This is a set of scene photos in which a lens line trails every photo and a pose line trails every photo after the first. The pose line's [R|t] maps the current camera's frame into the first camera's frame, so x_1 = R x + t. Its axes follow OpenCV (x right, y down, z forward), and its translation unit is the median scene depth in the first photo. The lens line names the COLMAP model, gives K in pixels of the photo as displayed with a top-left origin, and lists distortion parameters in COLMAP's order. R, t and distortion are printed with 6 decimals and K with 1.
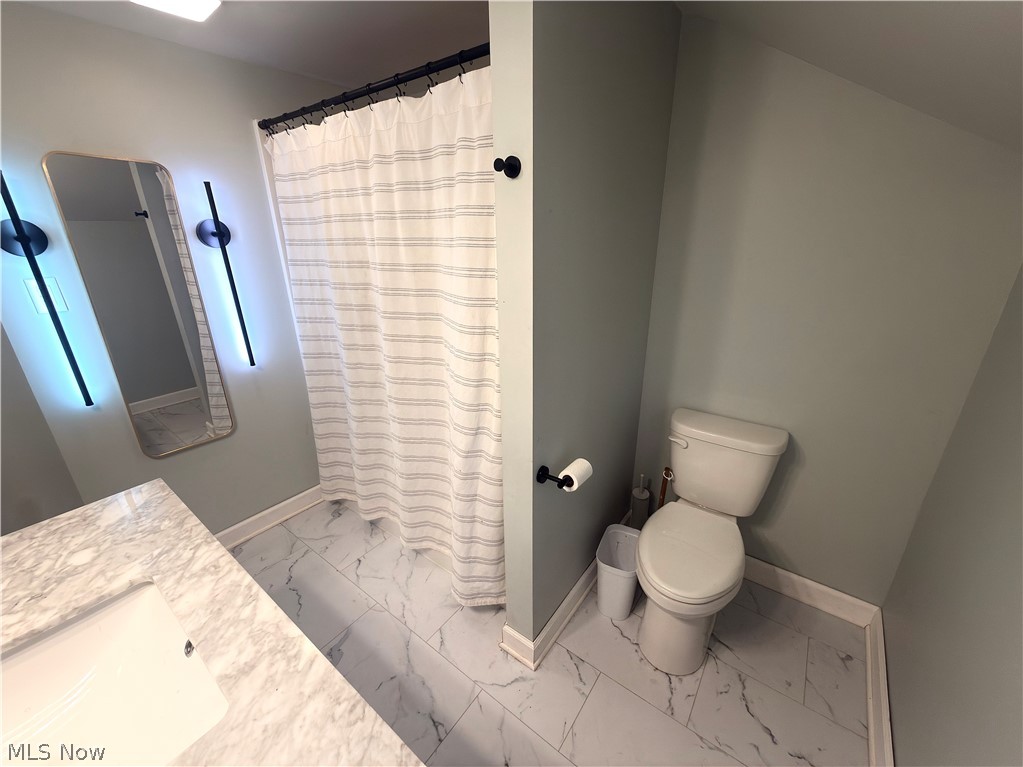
lens RADIAL K [[411.1, 0, 512.2], [0, 411.1, 381.0], [0, 0, 1]] dist [0.000200, 0.000035]
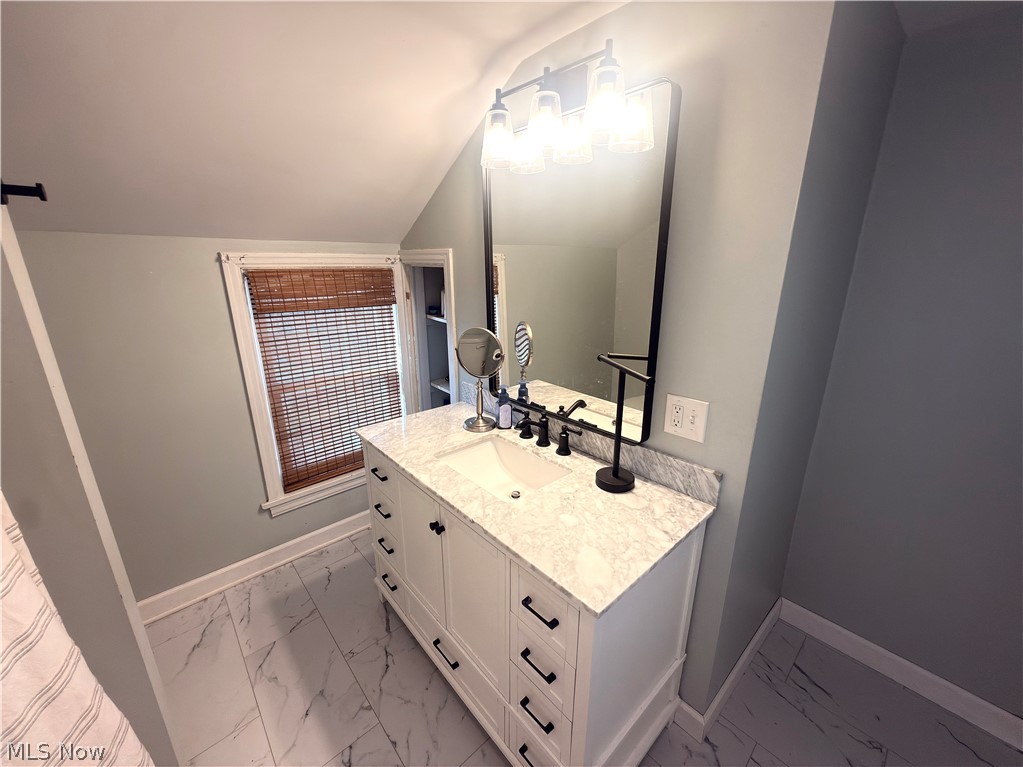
lens RADIAL K [[411.1, 0, 509.4], [0, 411.1, 385.3], [0, 0, 1]] dist [0.000200, 0.000035]
pose [[-0.980538, -0.039518, 0.192314, -1.079603], [0.083776, 0.801665, 0.591874, -0.662638], [-0.177561, 0.596466, -0.782752, 1.756557]]
